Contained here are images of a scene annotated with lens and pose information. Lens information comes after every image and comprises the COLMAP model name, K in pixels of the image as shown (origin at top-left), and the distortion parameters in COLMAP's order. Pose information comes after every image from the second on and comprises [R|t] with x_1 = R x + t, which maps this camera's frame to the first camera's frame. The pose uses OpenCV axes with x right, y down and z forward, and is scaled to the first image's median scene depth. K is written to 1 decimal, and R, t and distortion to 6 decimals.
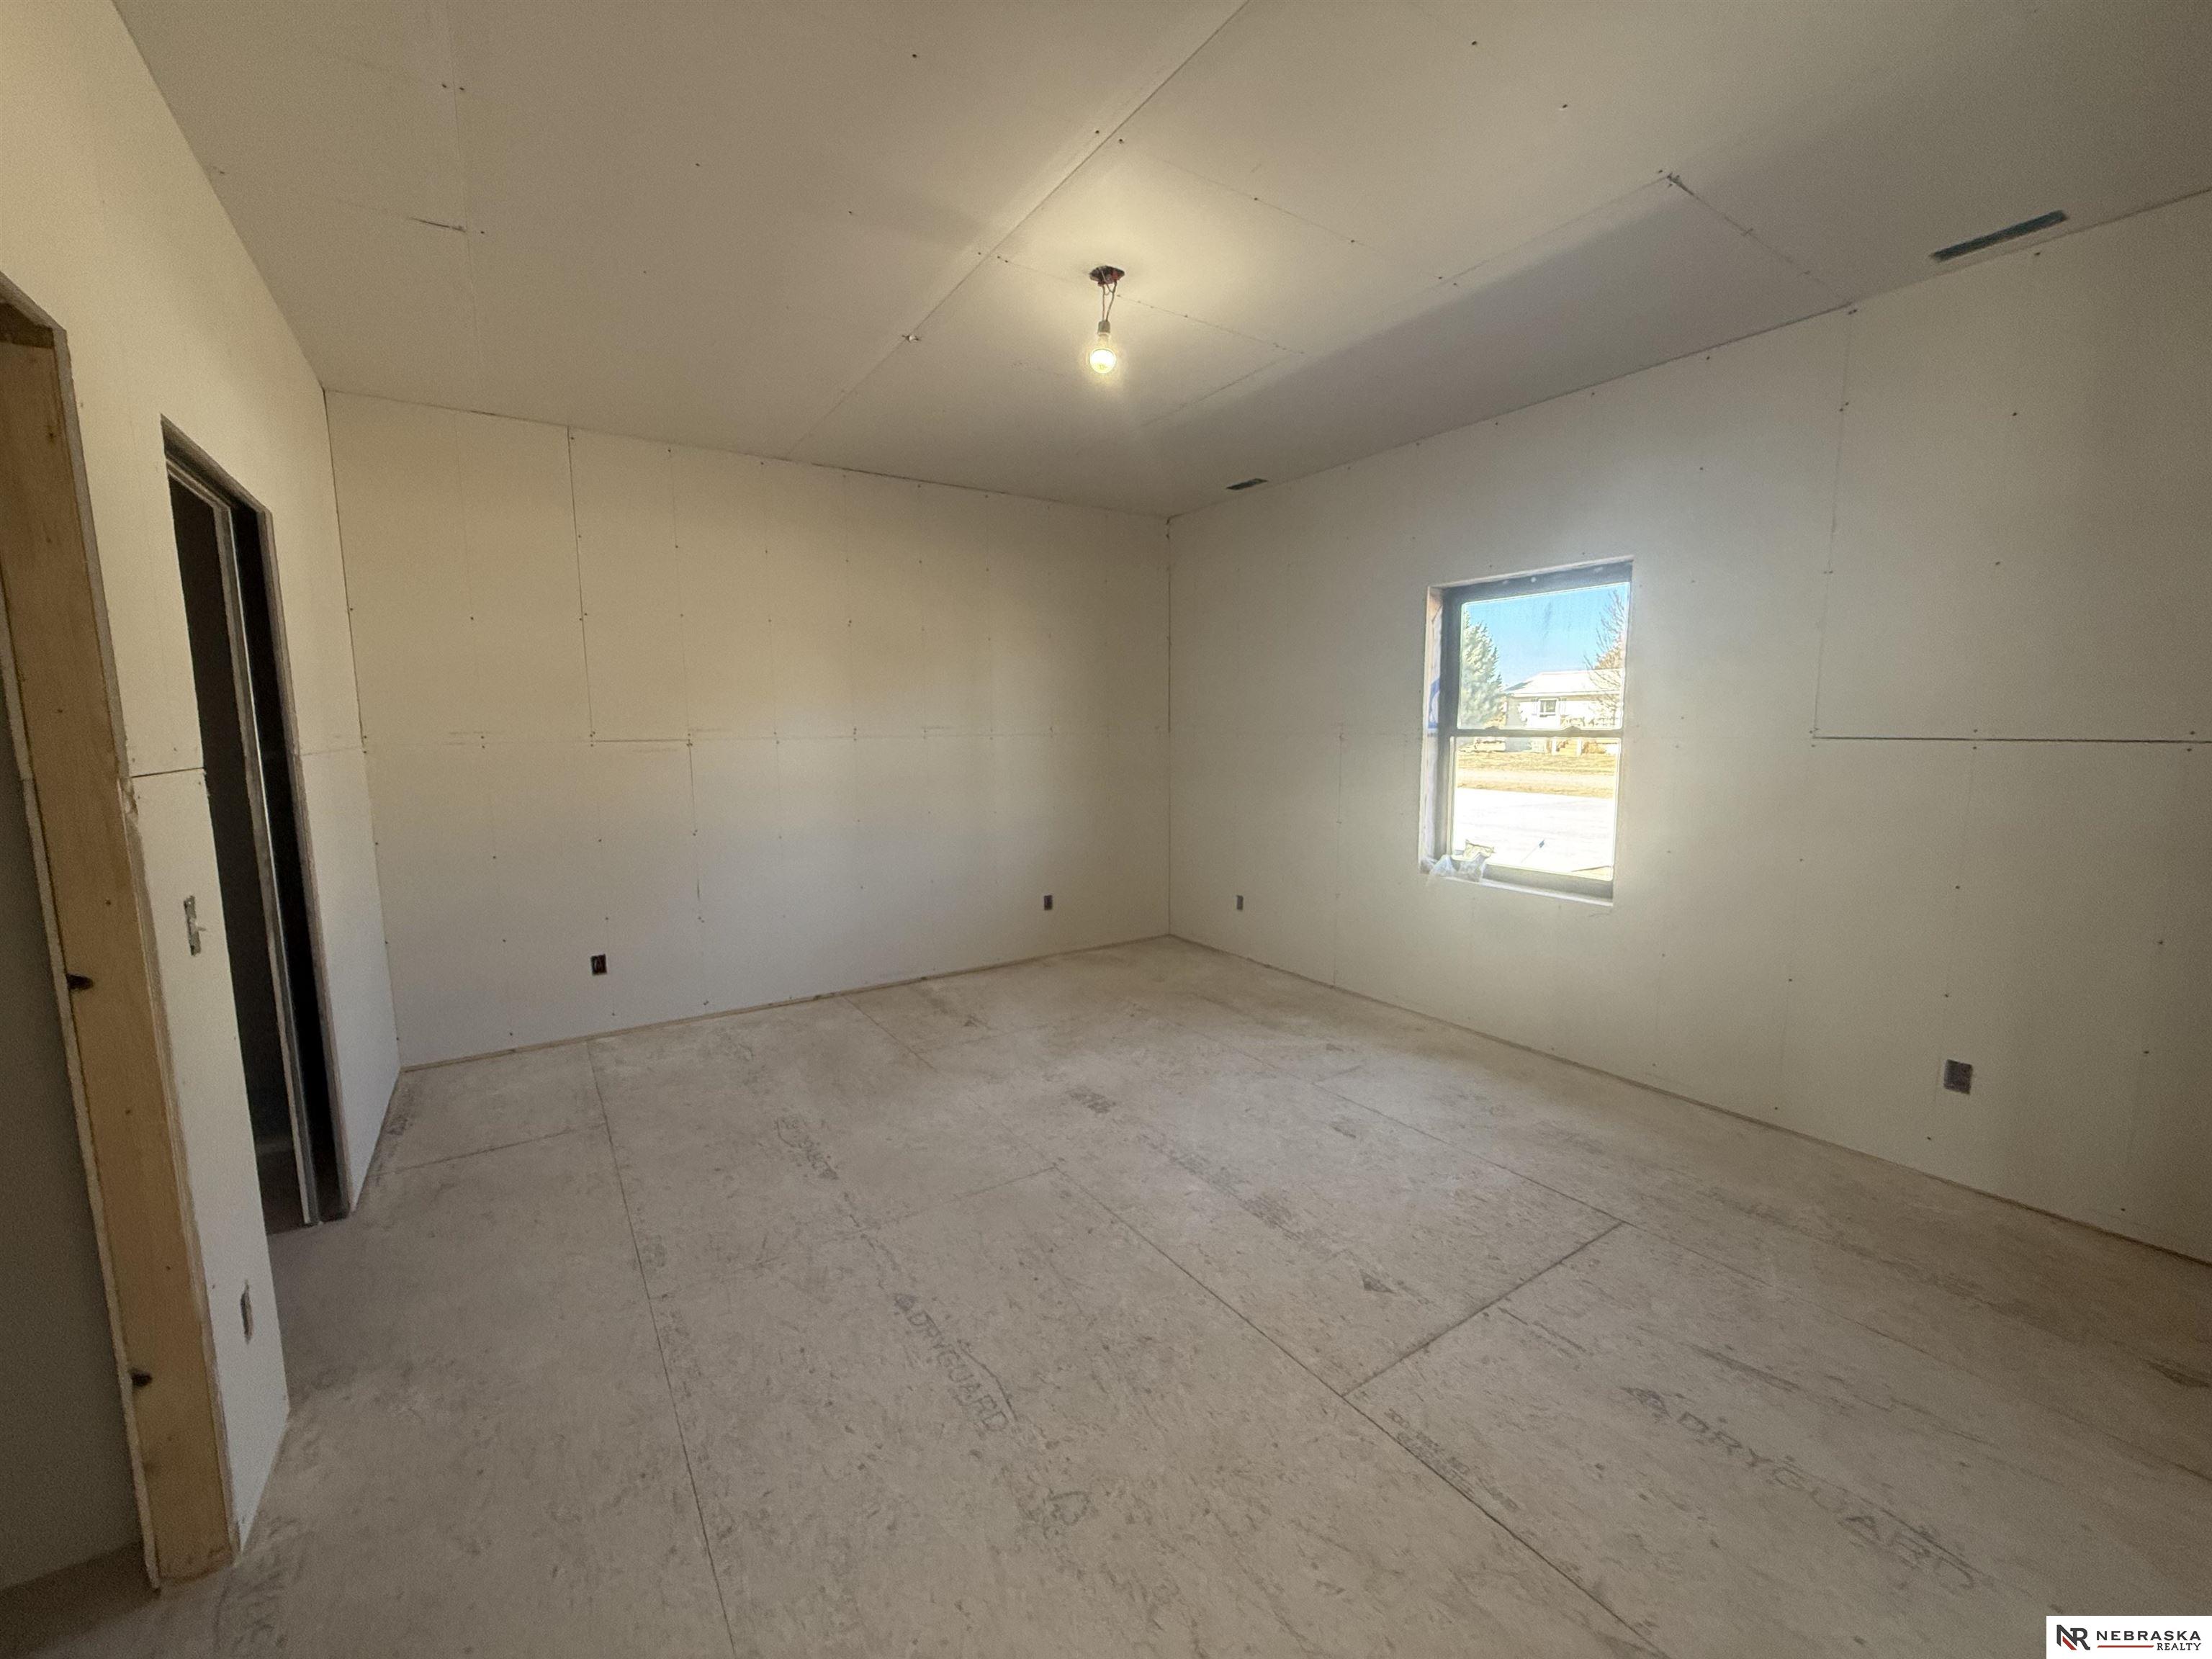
lens RADIAL K [[882.3, 0, 1102.1], [0, 882.3, 828.3], [0, 0, 1]] dist [-0.000303, 0.000401]
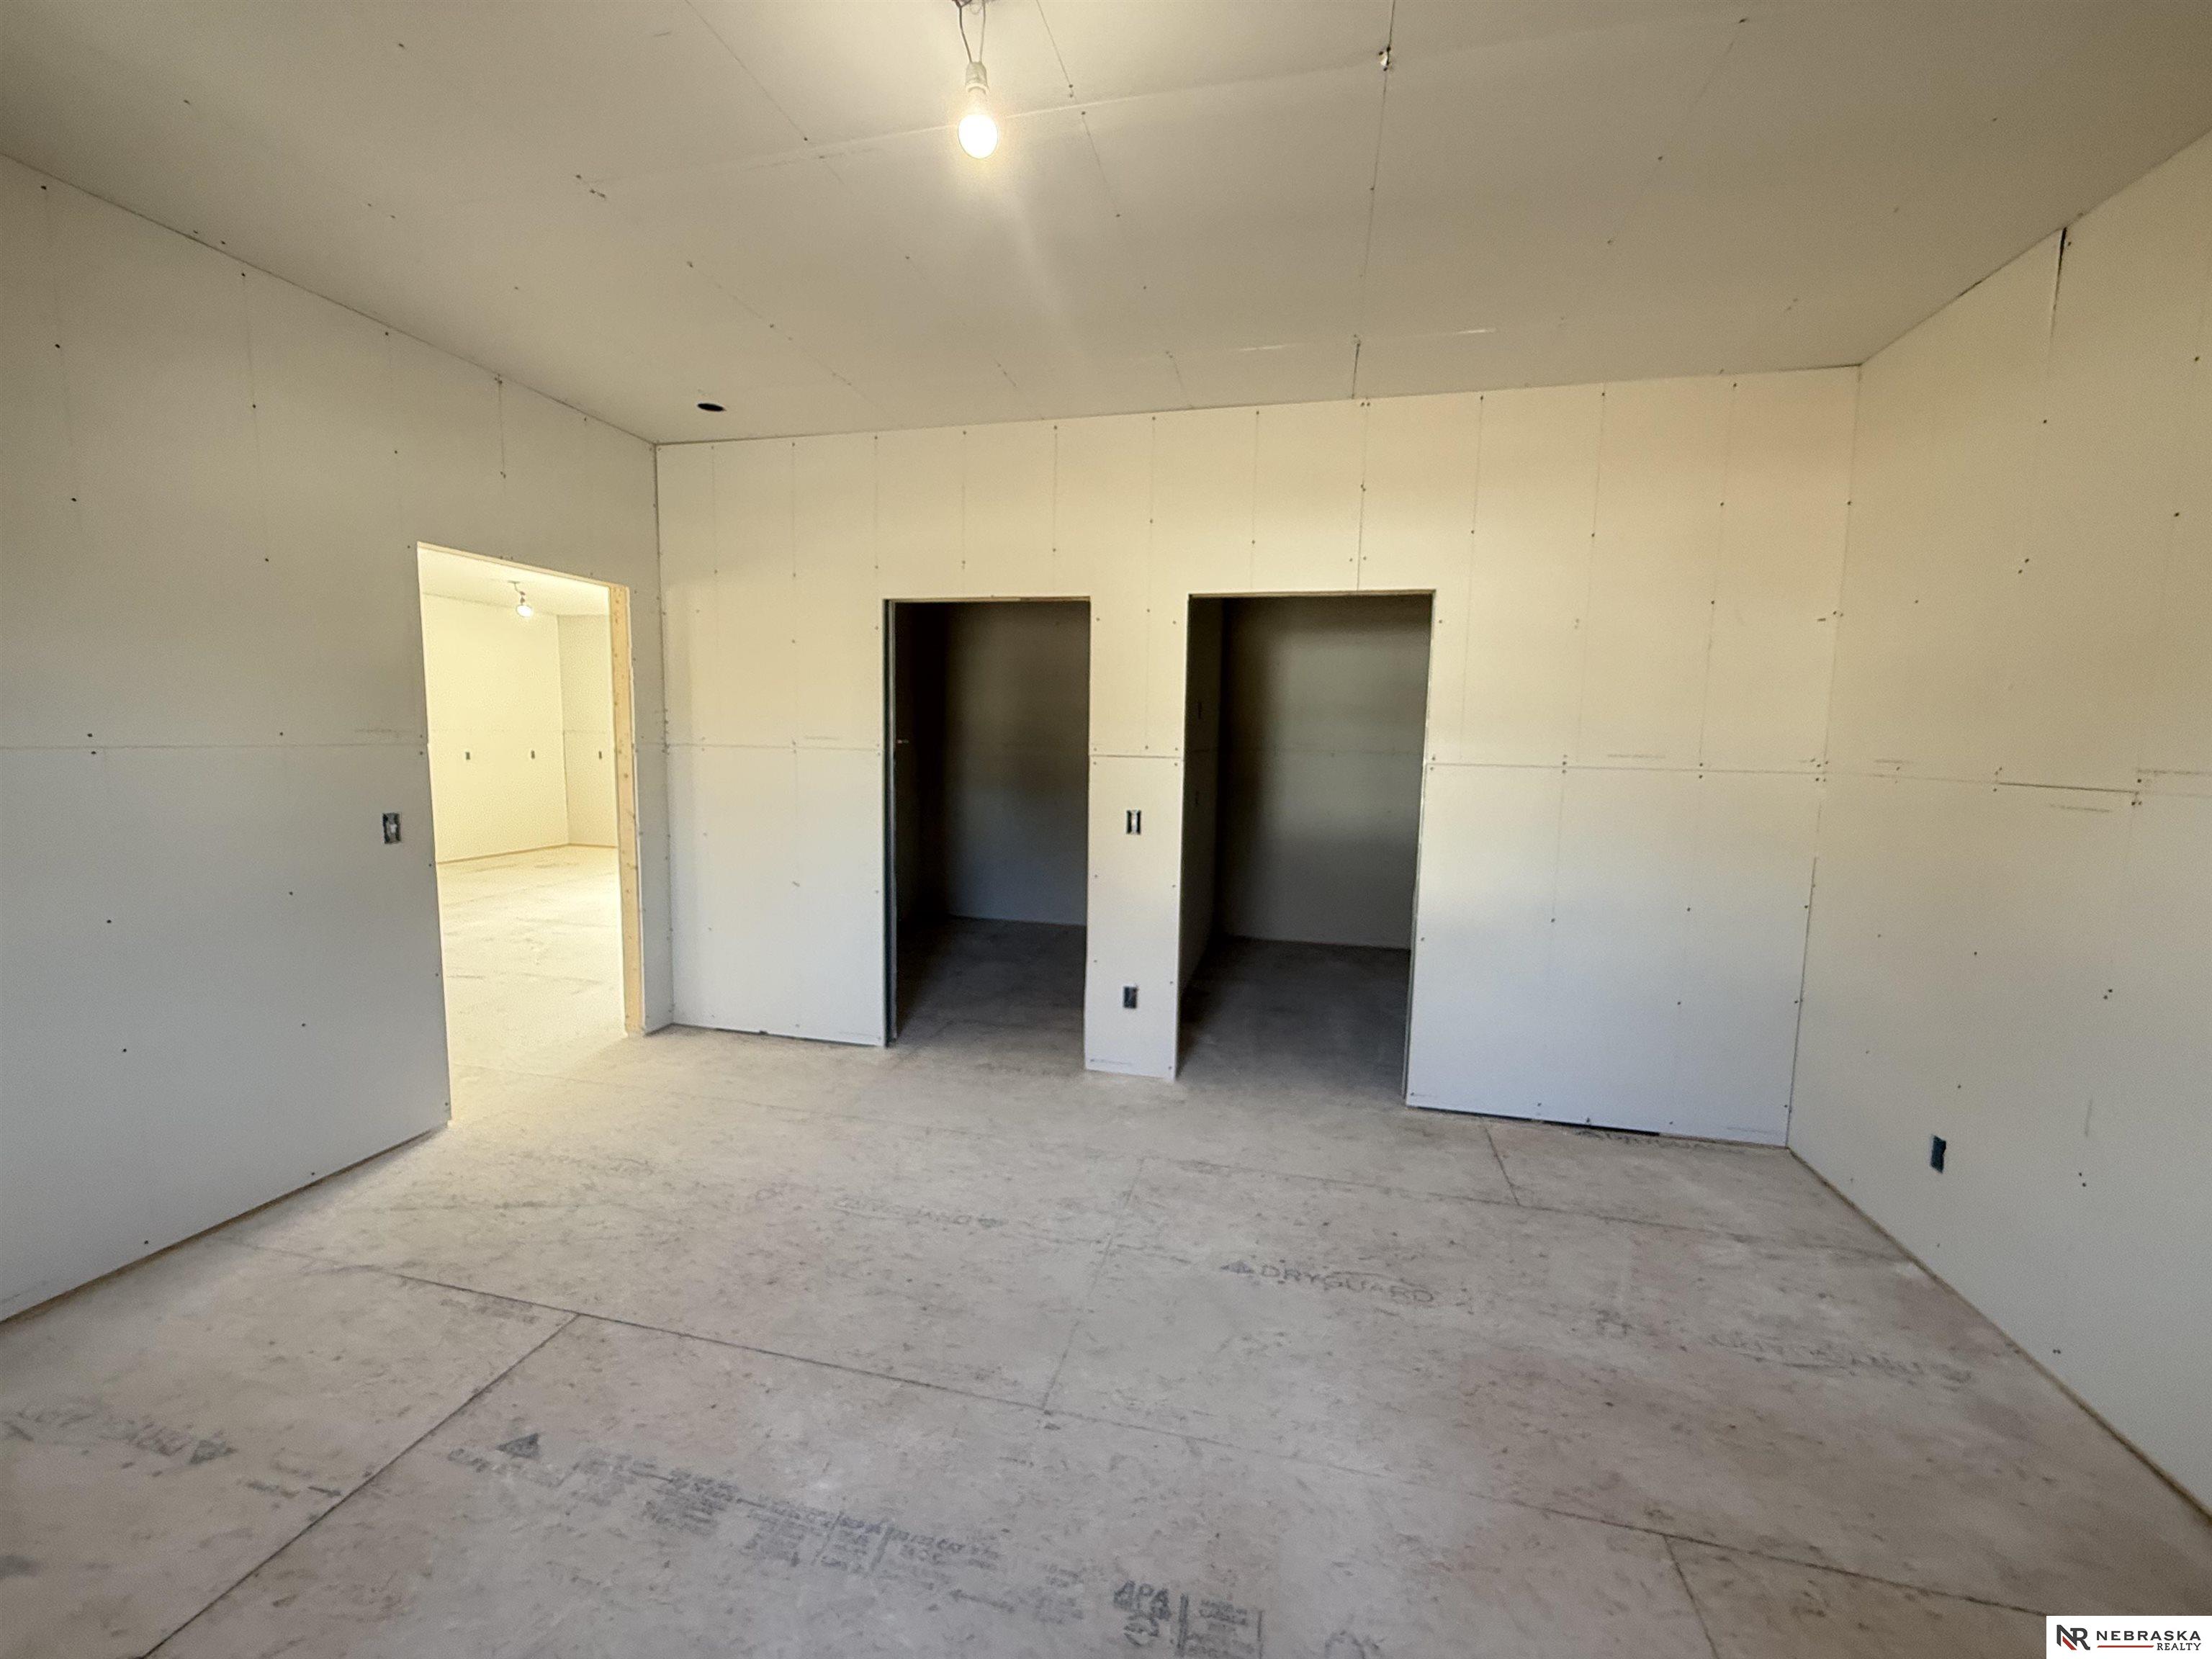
lens RADIAL K [[882.3, 0, 1102.1], [0, 882.3, 828.3], [0, 0, 1]] dist [-0.000303, 0.000401]
pose [[-0.732379, 0.067480, -0.677545, 0.370729], [-0.093837, 0.975579, 0.198594, -0.198442], [0.674400, 0.209025, -0.708161, 1.559671]]
